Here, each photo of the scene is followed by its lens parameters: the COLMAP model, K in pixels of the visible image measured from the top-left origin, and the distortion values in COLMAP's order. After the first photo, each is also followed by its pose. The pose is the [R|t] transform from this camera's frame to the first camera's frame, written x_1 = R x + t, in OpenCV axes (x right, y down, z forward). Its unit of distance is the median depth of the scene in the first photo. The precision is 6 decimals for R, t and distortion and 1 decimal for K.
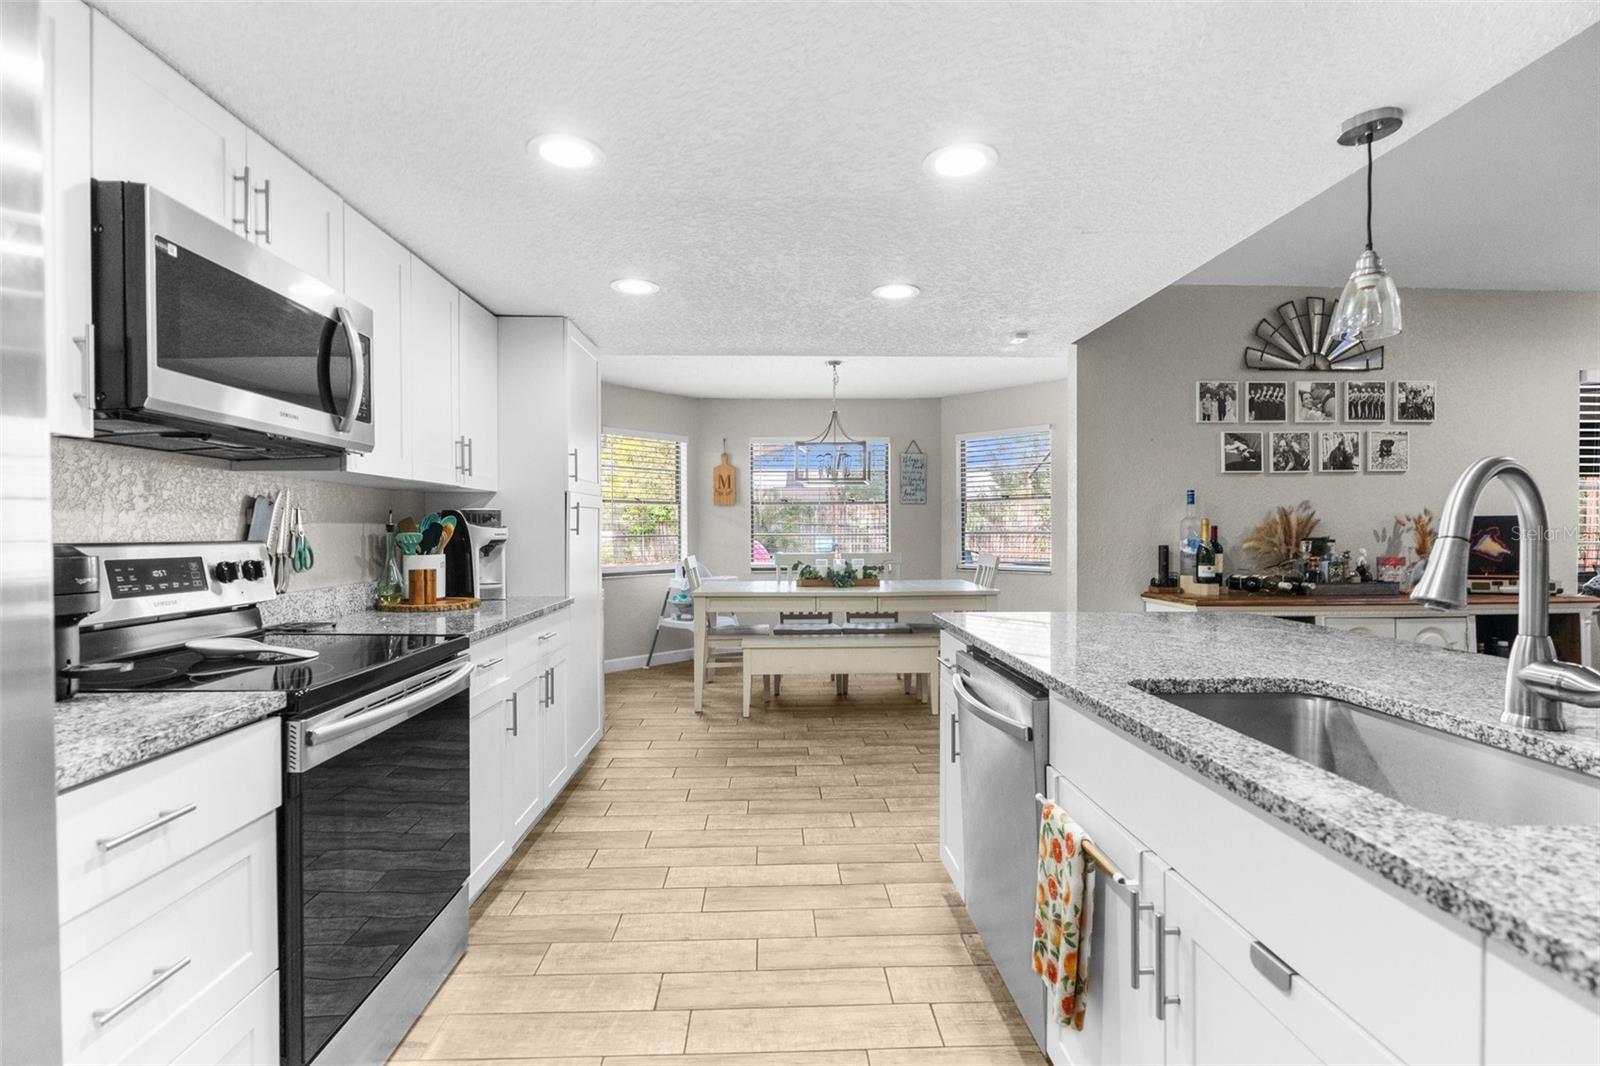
lens RADIAL K [[732.0, 0, 783.7], [0, 732.0, 536.1], [0, 0, 1]] dist [-0.001827, 0.001319]
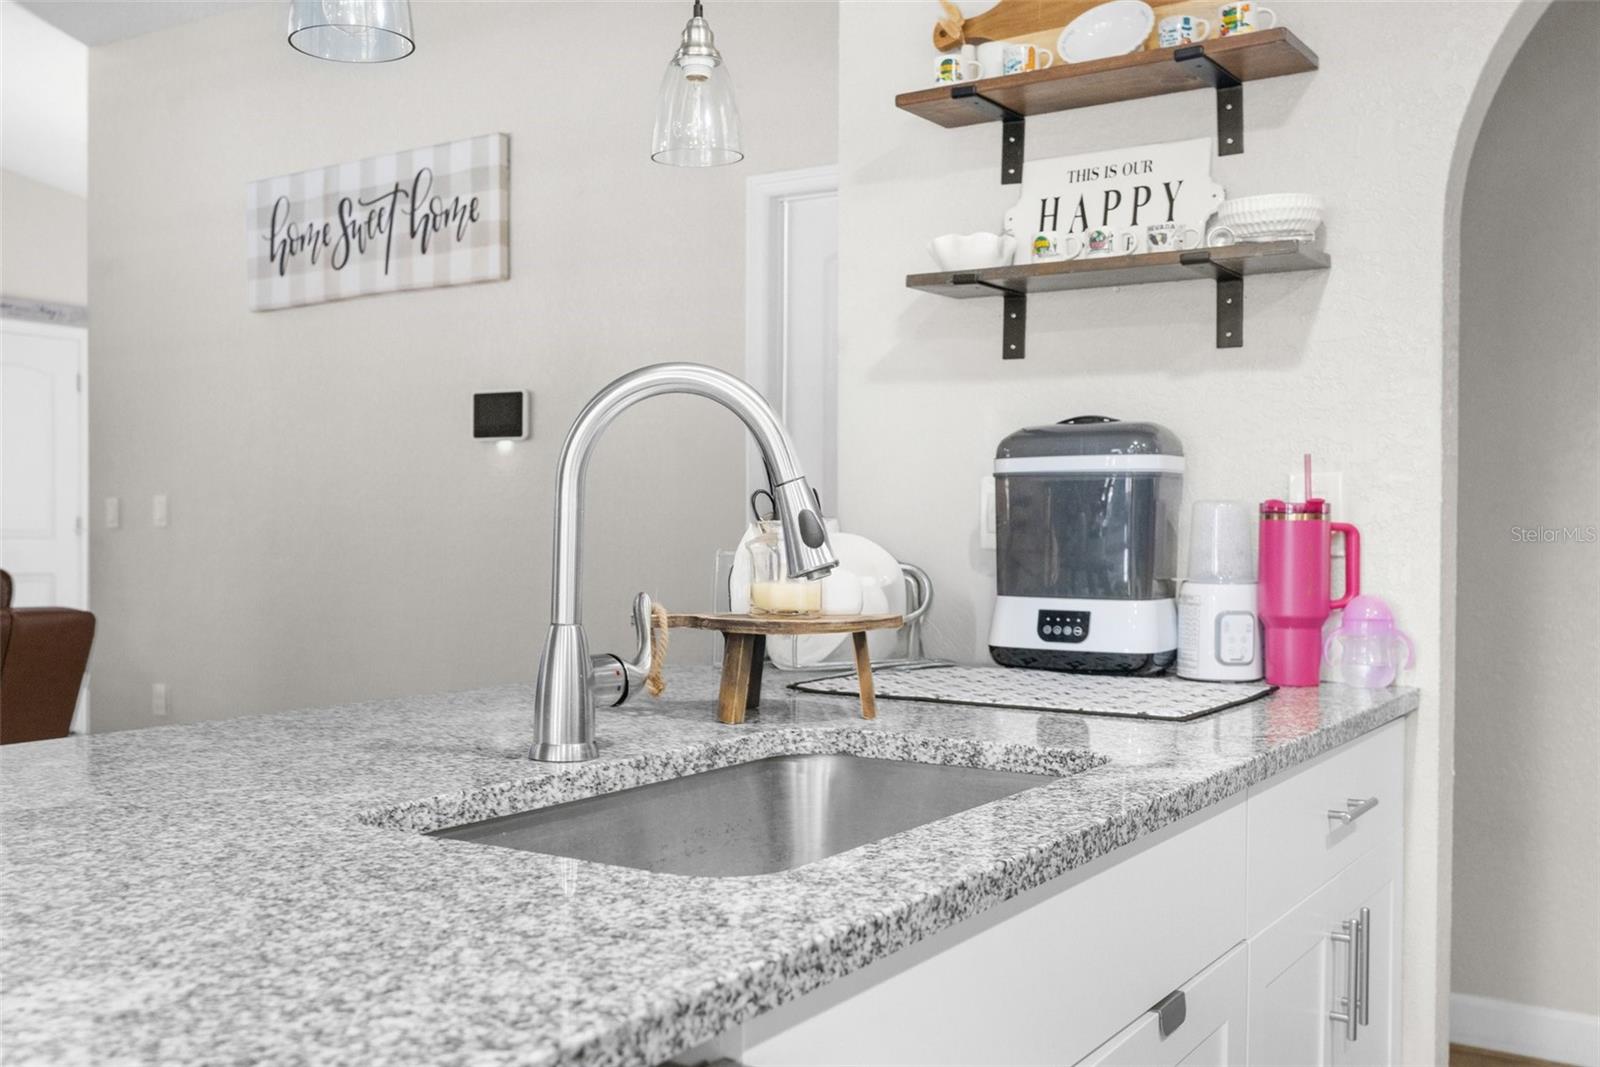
lens RADIAL K [[1563.2, 0, 800.0], [0, 1563.2, 533.5], [0, 0, 1]] dist [0.011046, 0.002626]
pose [[-0.836269, -0.008139, 0.548258, 0.026057], [-0.001785, 0.999925, 0.012120, 0.015804], [-0.548316, 0.009157, -0.836221, 0.935143]]
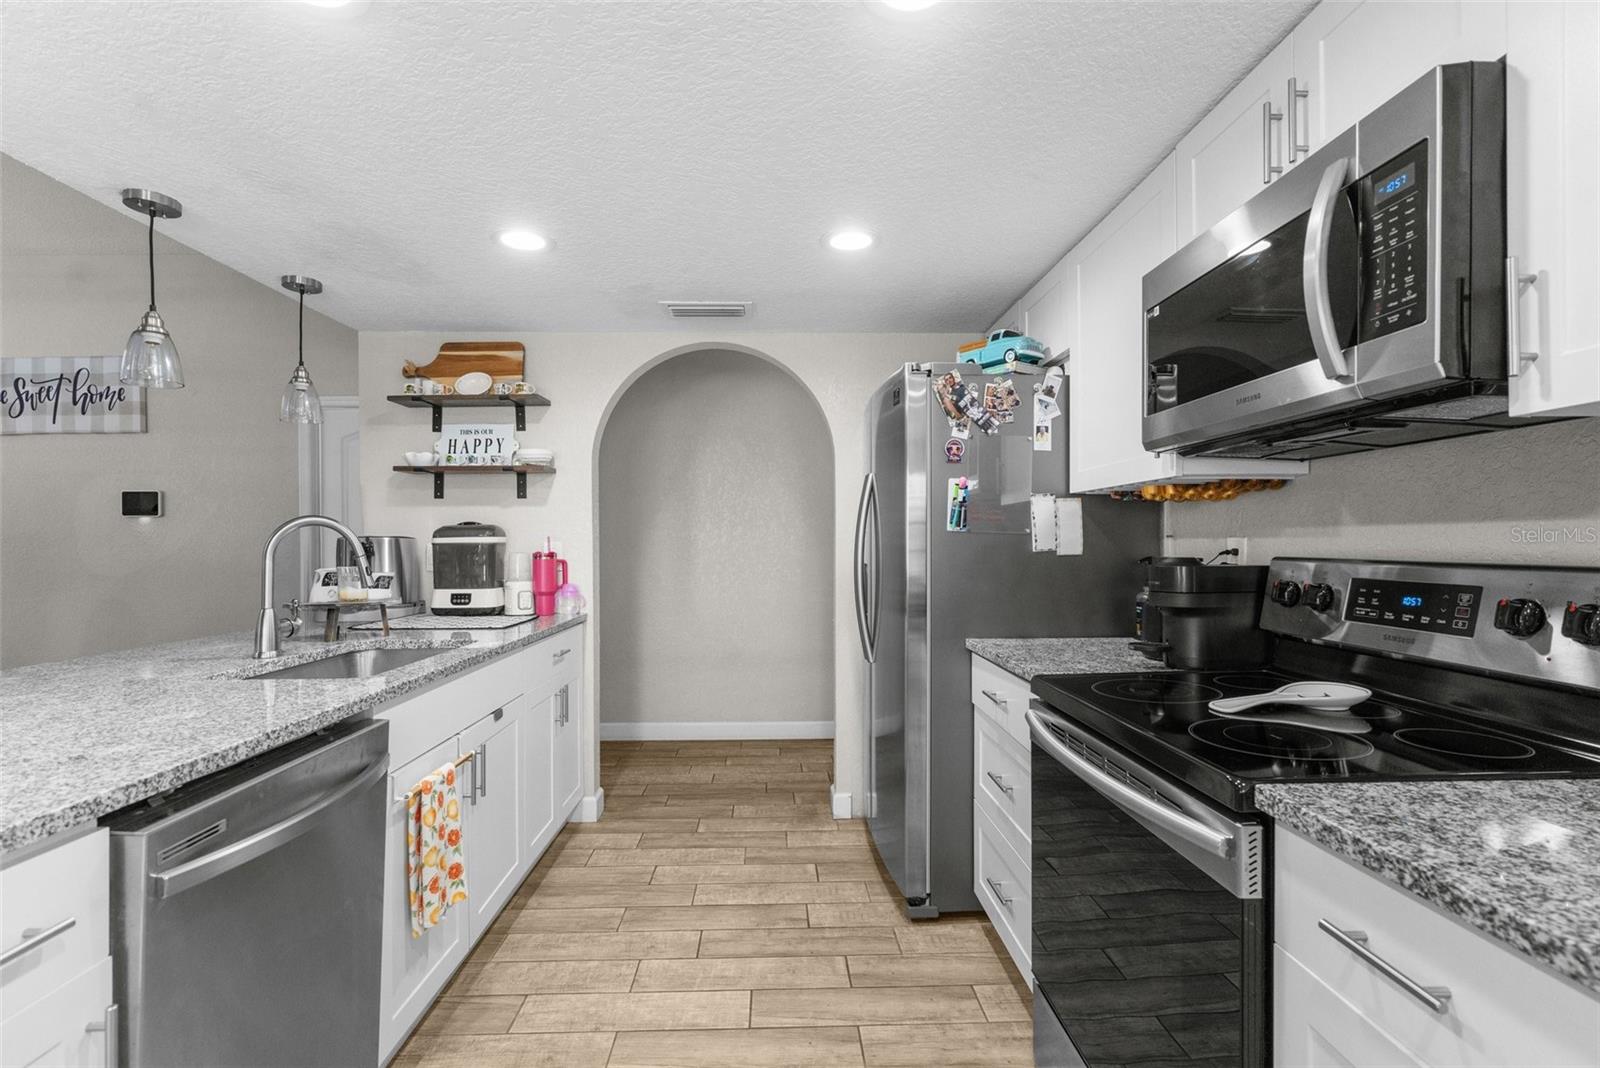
lens RADIAL K [[738.7, 0, 788.4], [0, 738.7, 546.8], [0, 0, 1]] dist [-0.004122, 0.000181]
pose [[-0.999954, 0.007797, -0.005611, -0.136743], [0.007732, 0.999904, 0.011485, -0.015782], [0.005700, 0.011441, -0.999918, 1.308024]]
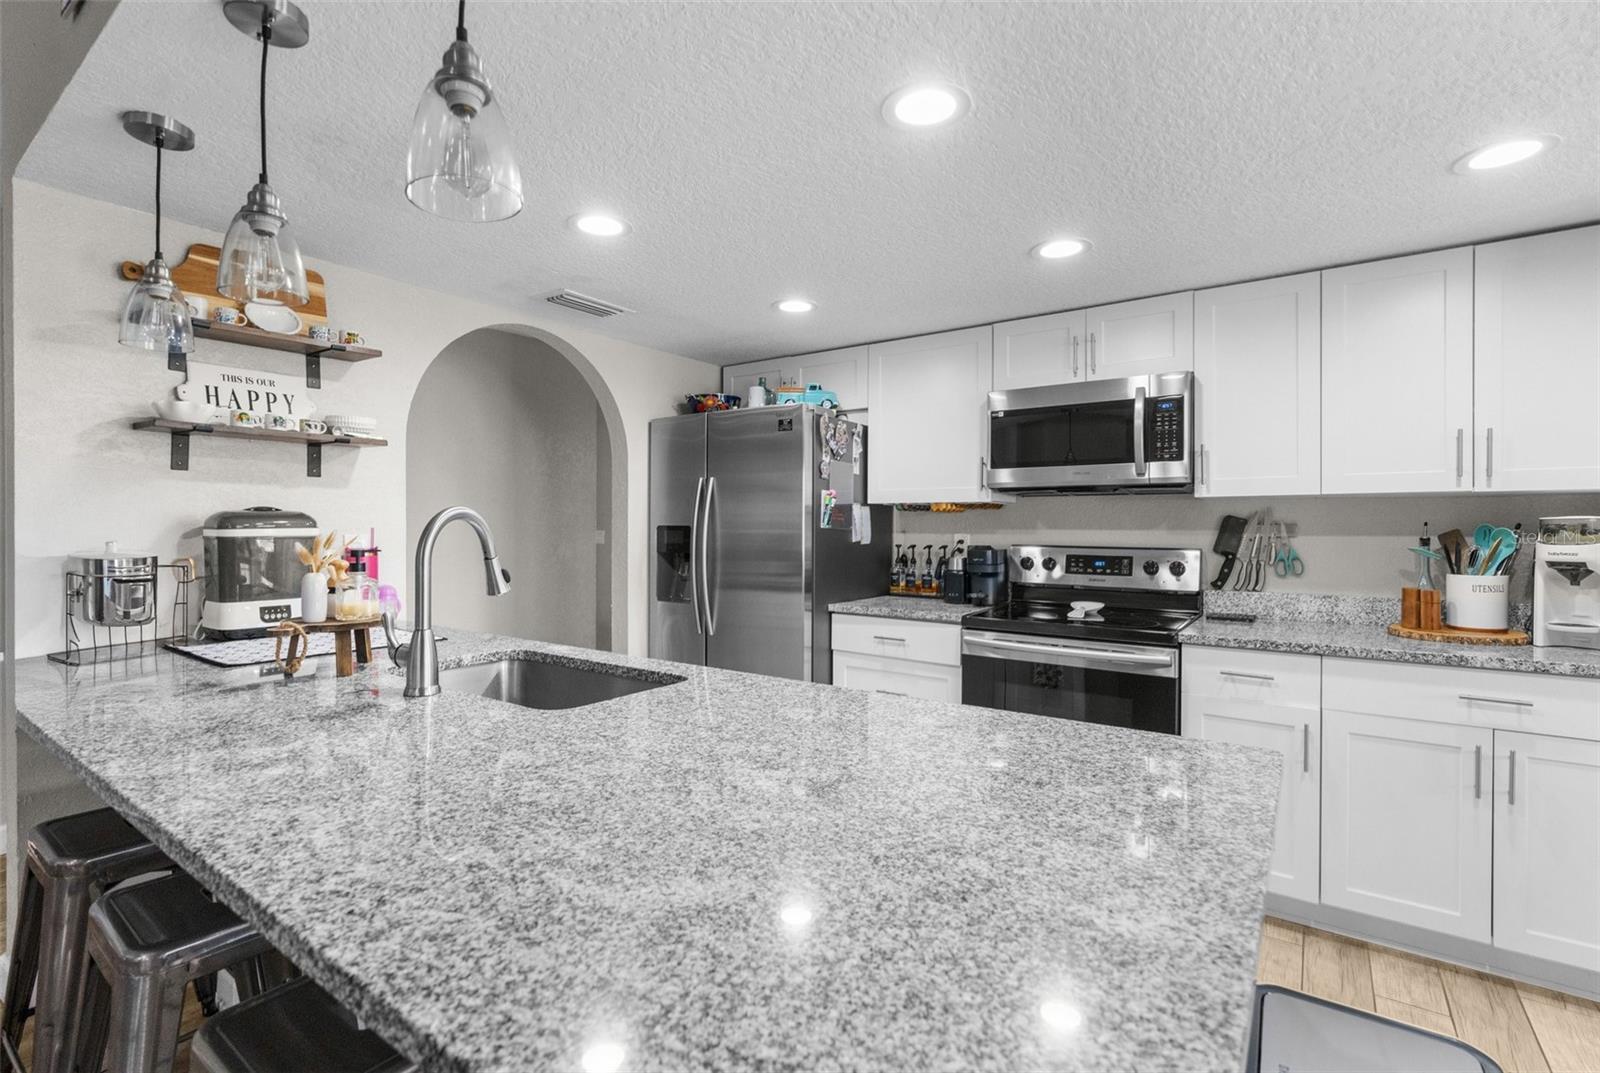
lens RADIAL K [[739.5, 0, 802.0], [0, 739.5, 523.8], [0, 0, 1]] dist [-0.000997, -0.000049]
pose [[-0.599275, -0.002244, -0.800540, 0.784632], [-0.007406, 0.999969, 0.002741, -0.035487], [0.800509, 0.007571, -0.599273, 1.109708]]
